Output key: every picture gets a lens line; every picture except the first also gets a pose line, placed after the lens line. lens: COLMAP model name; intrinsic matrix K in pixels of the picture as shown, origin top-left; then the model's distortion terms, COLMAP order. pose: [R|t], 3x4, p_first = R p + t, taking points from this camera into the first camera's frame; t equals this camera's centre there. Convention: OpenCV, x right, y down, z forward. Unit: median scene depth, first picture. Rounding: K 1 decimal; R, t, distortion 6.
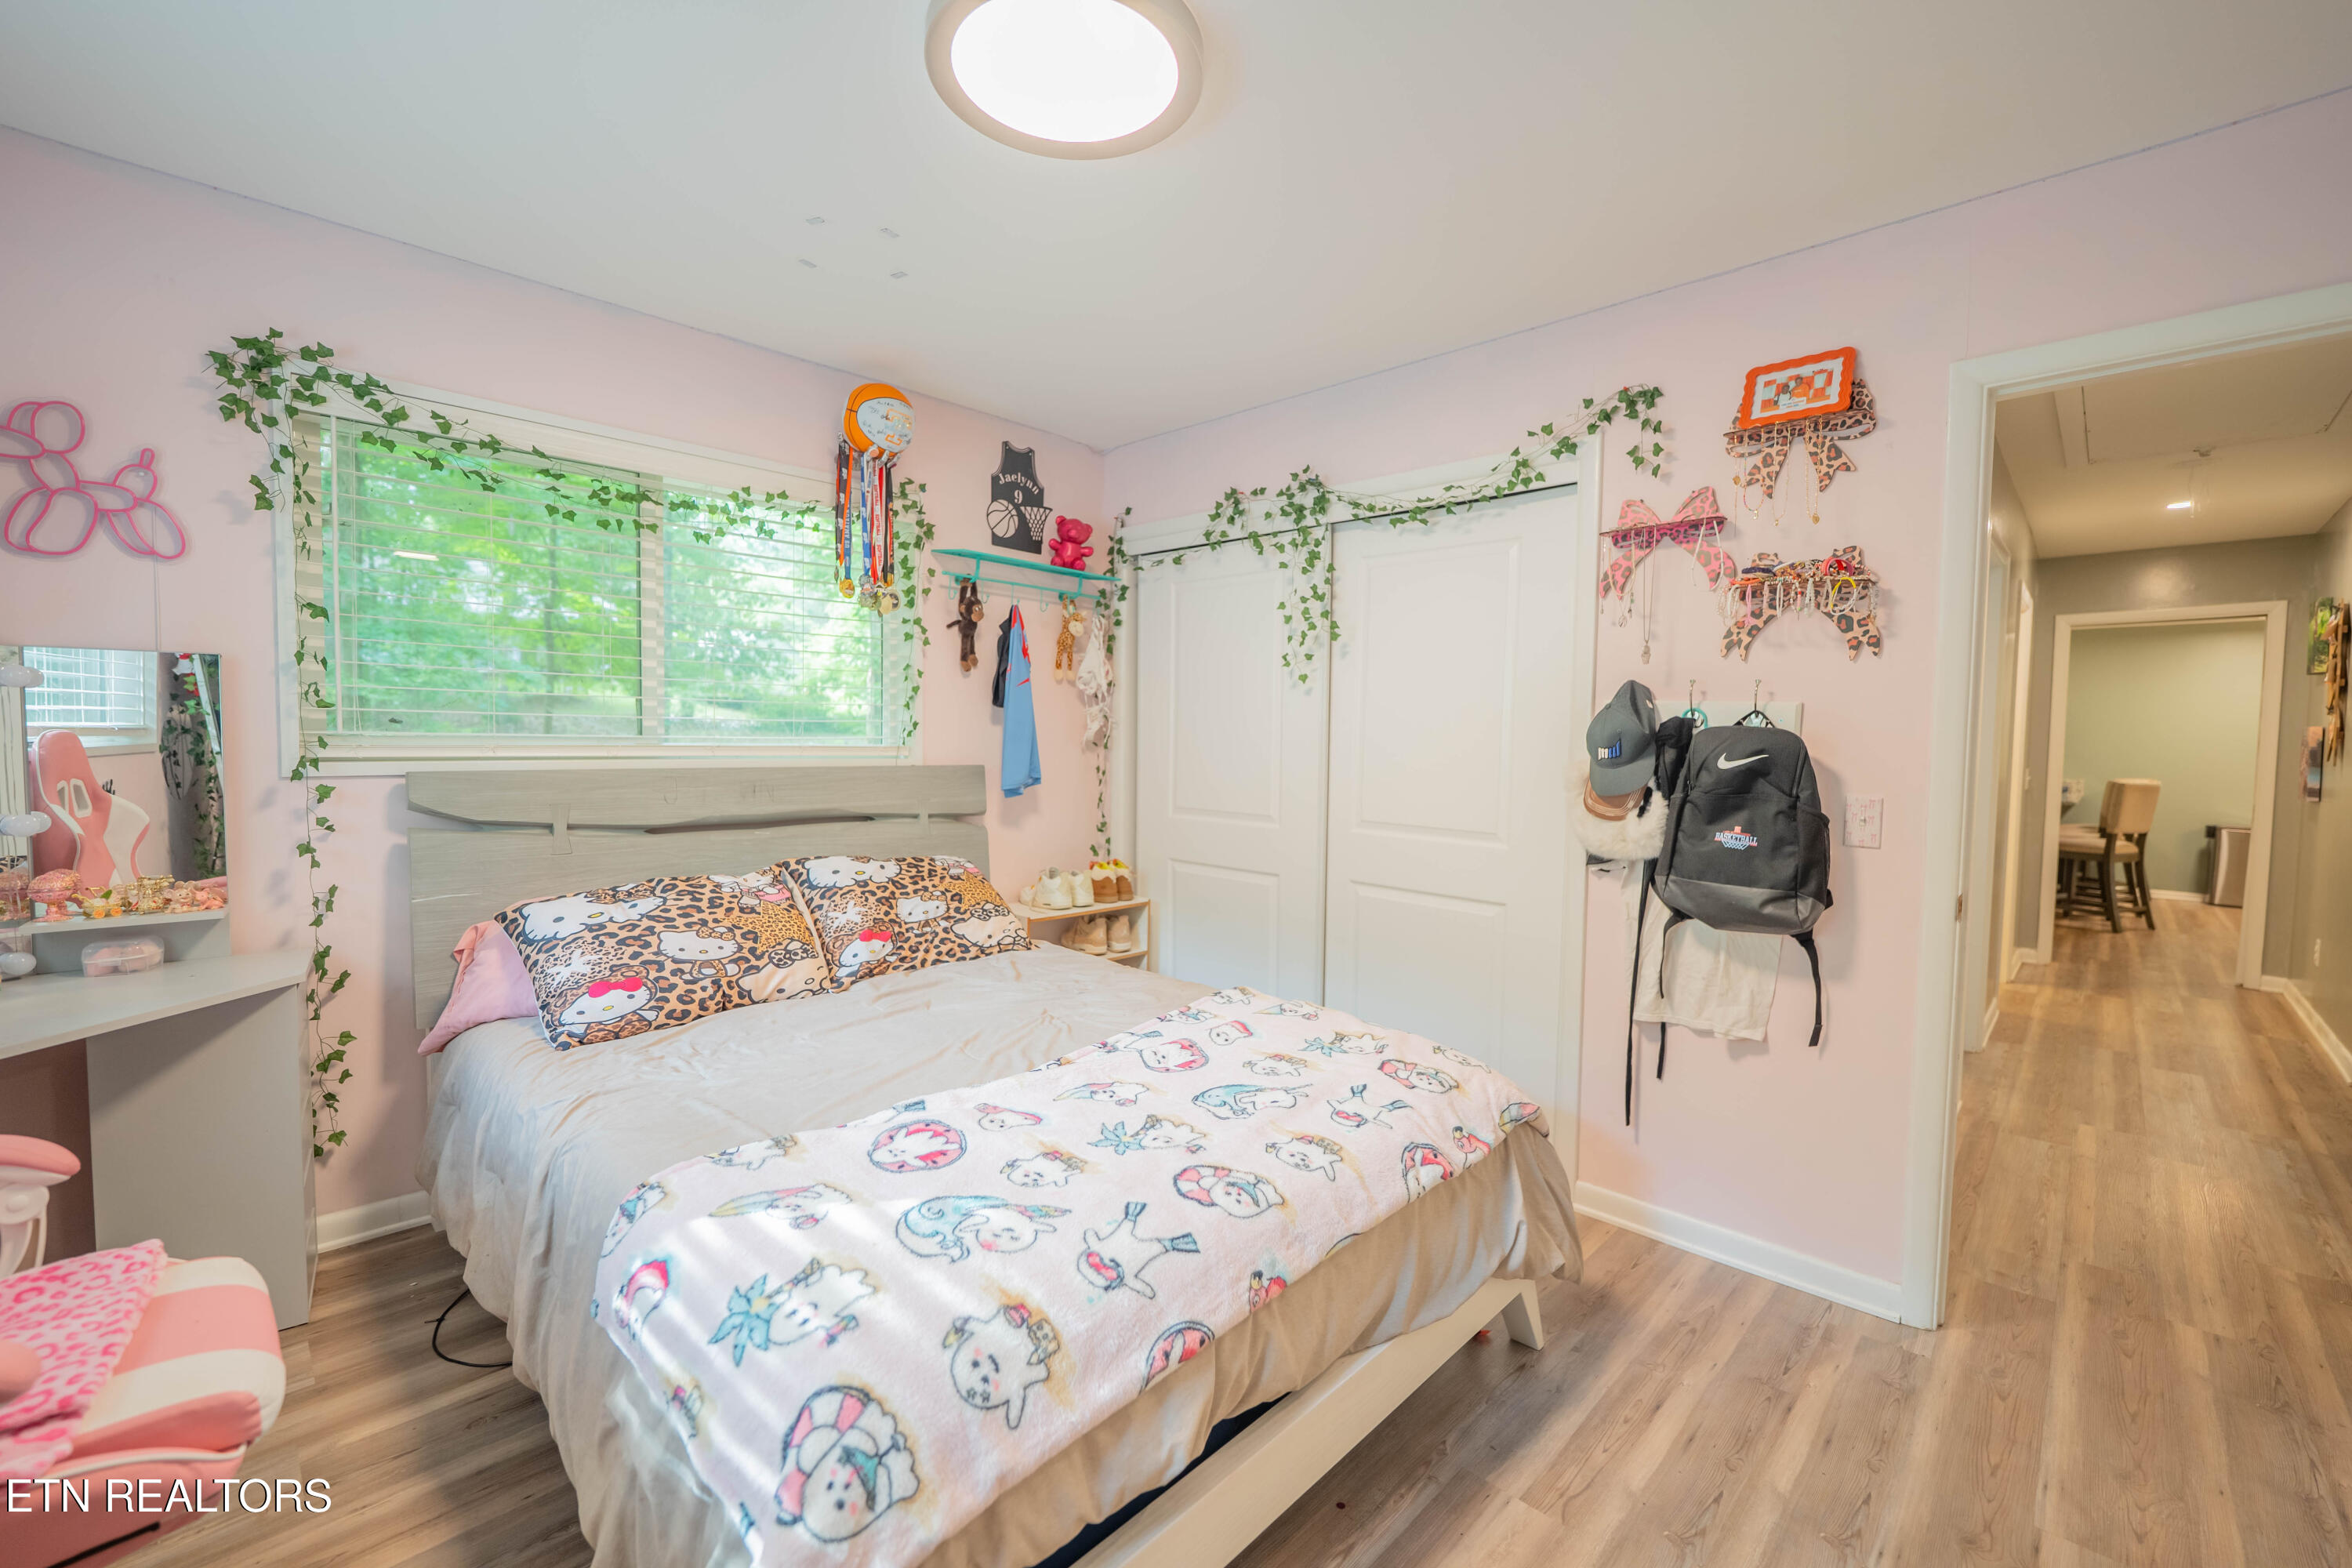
lens RADIAL K [[958.8, 0, 1167.4], [0, 958.8, 777.6], [0, 0, 1]] dist [-0.003333, -0.005635]
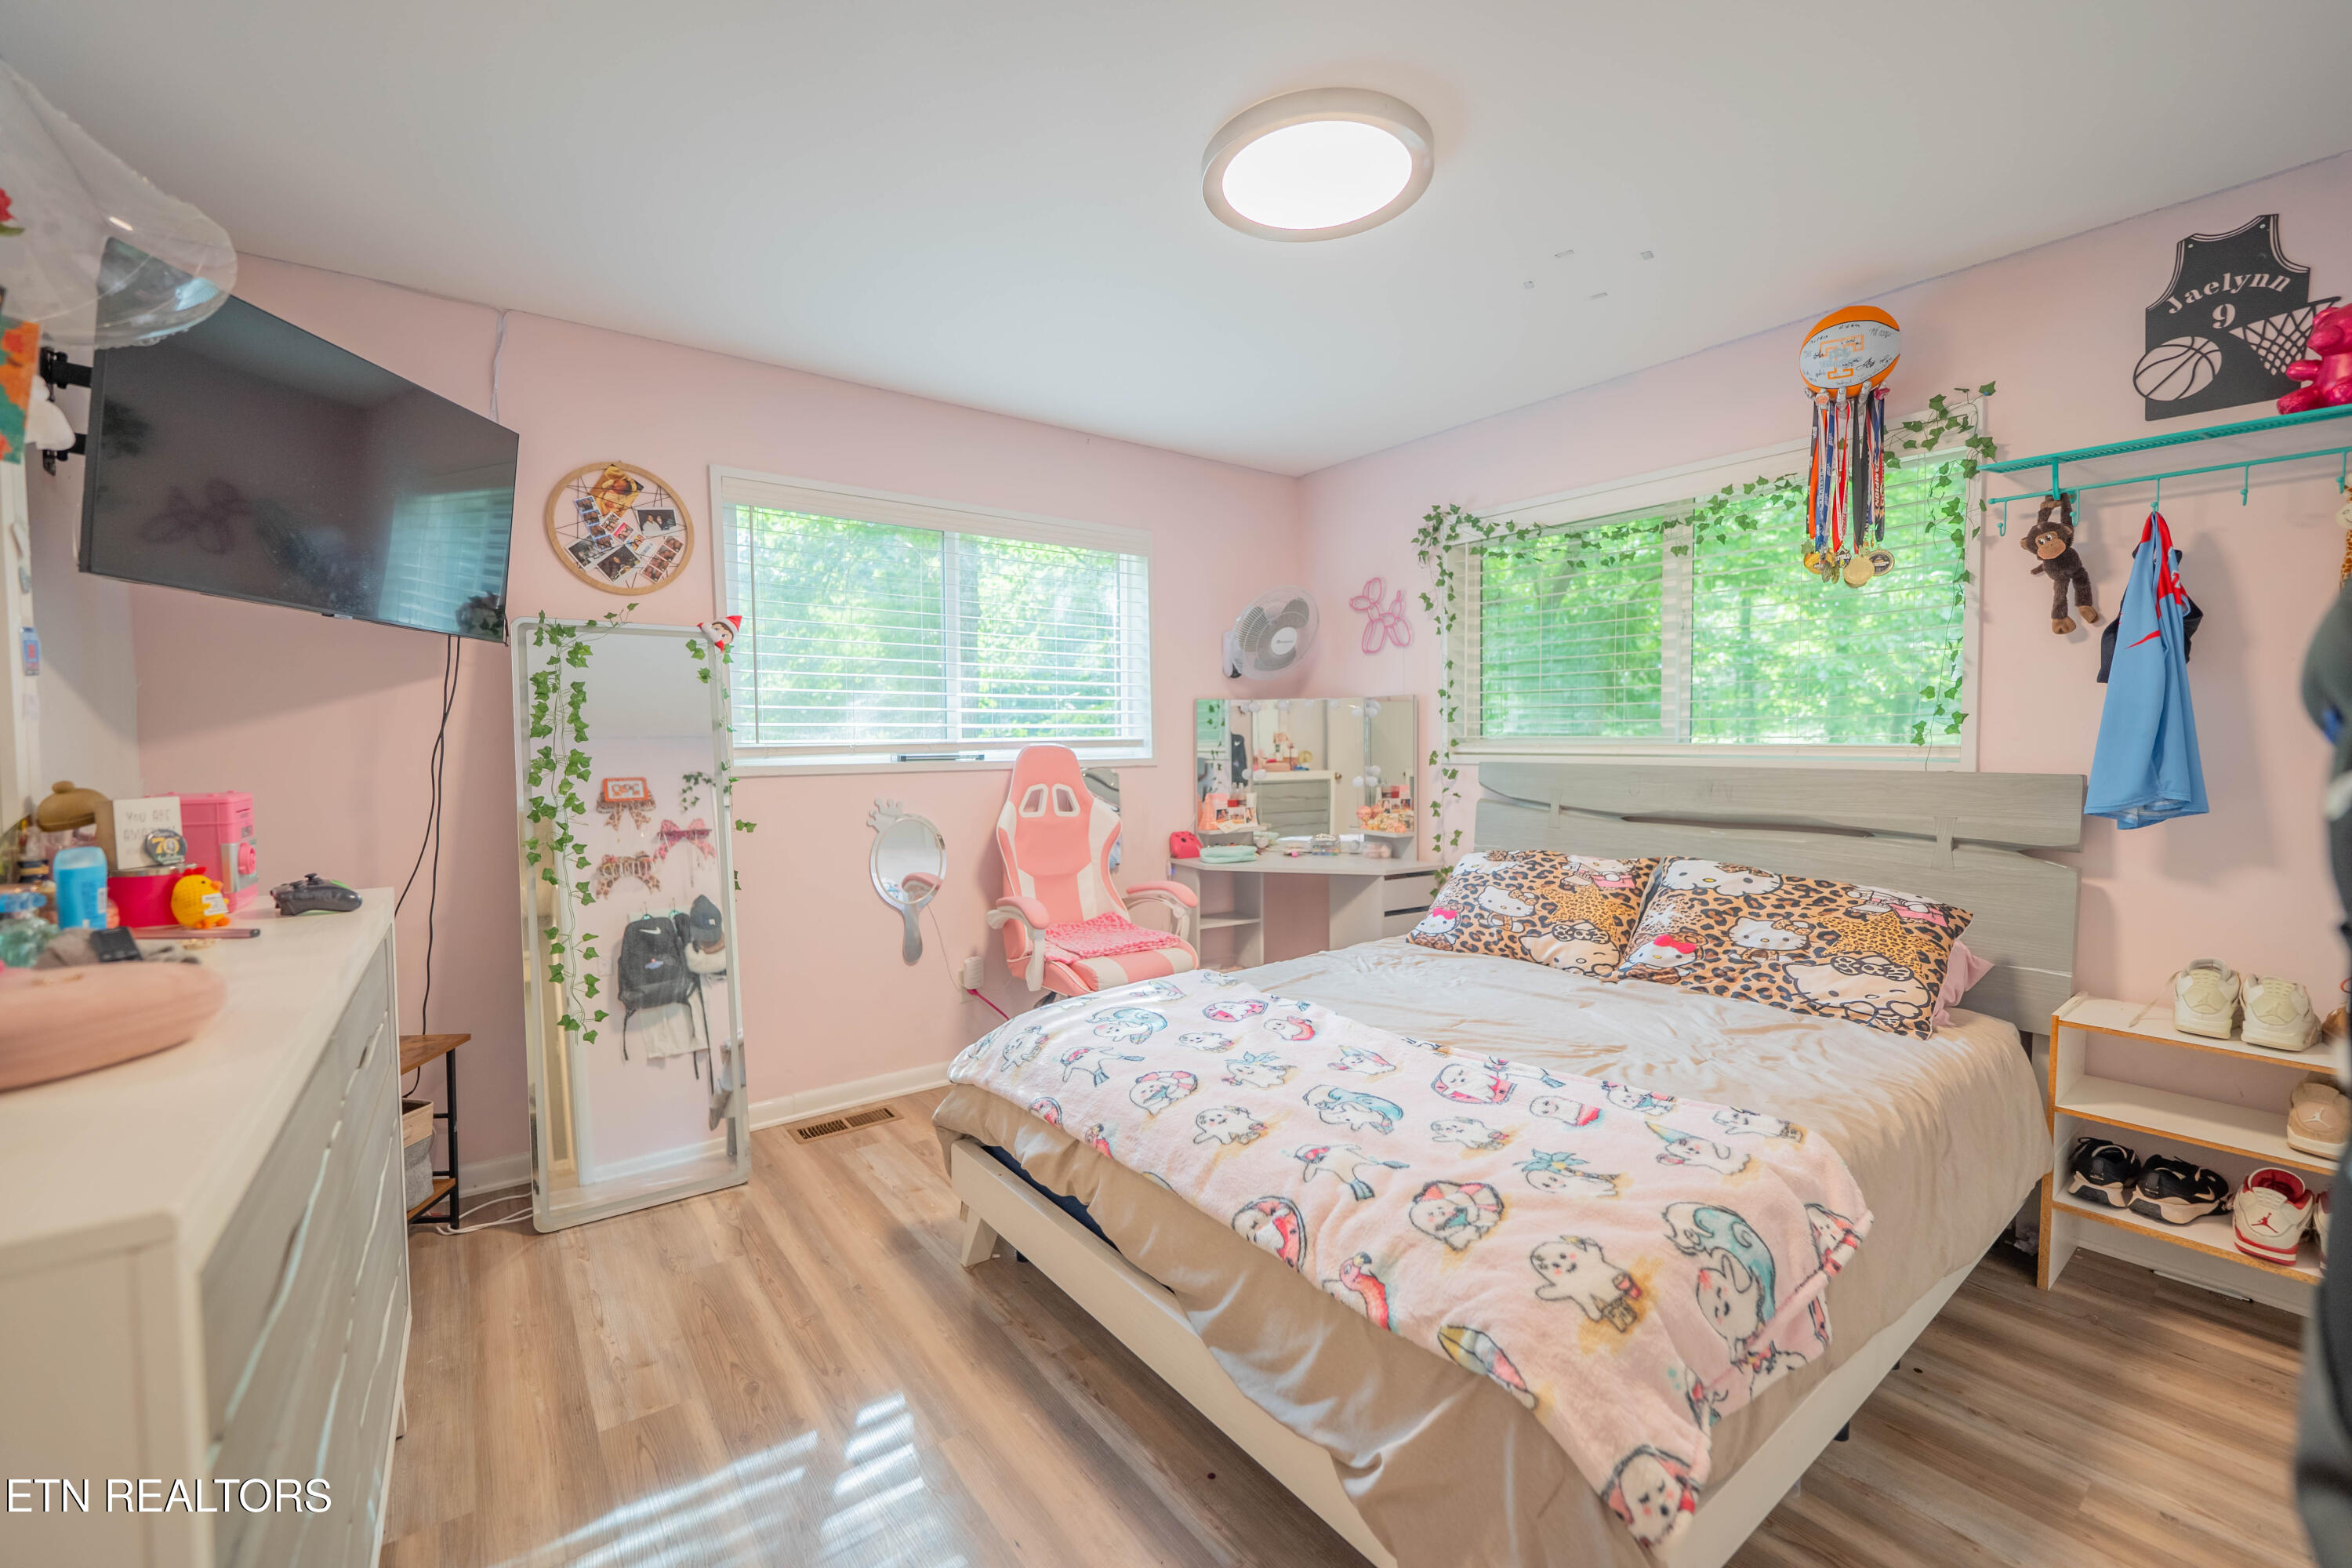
lens RADIAL K [[958.8, 0, 1167.4], [0, 958.8, 777.6], [0, 0, 1]] dist [-0.003333, -0.005635]
pose [[-0.154126, 0.028592, -0.987637, 0.830248], [-0.038461, 0.998650, 0.034913, -0.015343], [0.987302, 0.043366, -0.152818, 0.756696]]
